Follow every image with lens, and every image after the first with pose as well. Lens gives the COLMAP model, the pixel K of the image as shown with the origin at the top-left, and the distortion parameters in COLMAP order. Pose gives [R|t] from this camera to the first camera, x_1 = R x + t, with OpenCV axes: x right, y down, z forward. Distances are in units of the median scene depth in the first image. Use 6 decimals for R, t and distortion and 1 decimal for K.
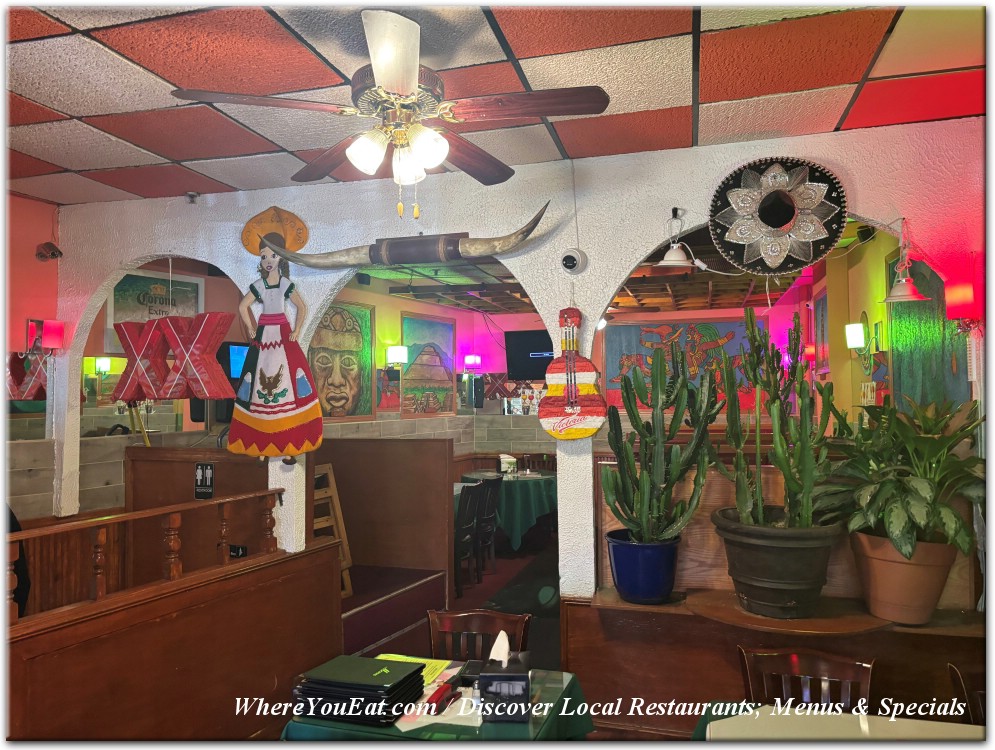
lens RADIAL K [[733.5, 0, 486.0], [0, 733.5, 376.0], [0, 0, 1]] dist [0.035781, -0.051115]
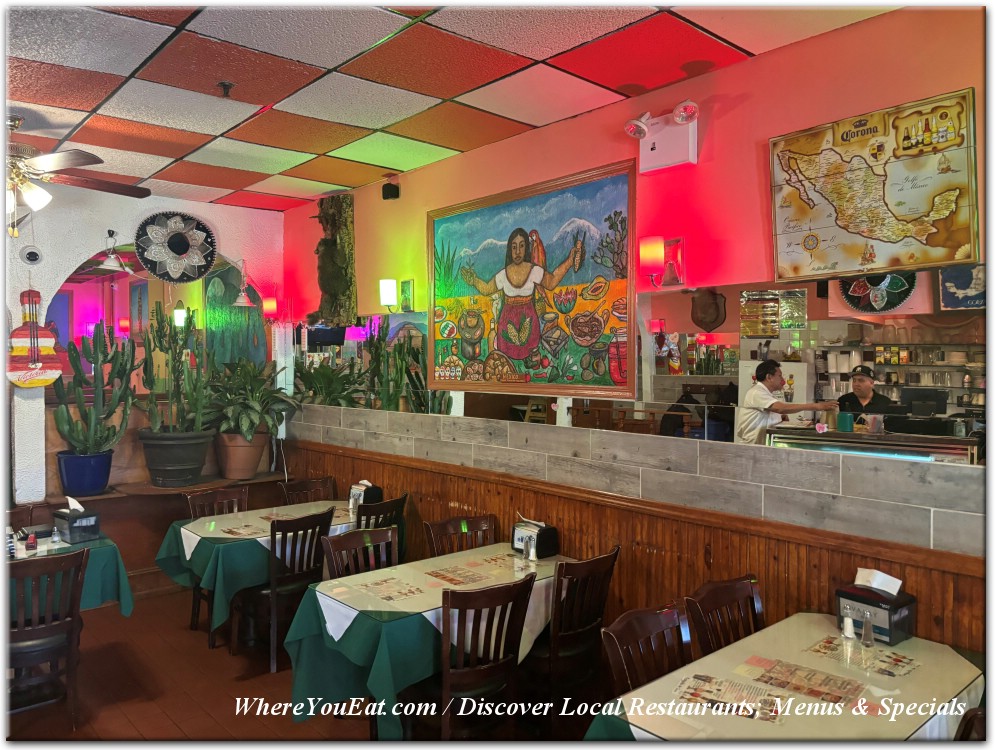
lens RADIAL K [[733.5, 0, 494.2], [0, 733.5, 371.1], [0, 0, 1]] dist [0.035781, -0.051115]
pose [[0.535323, -0.004280, 0.844636, -0.605034], [-0.029102, 0.999300, 0.023509, -0.000714], [-0.844146, -0.037166, 0.534824, -0.474354]]
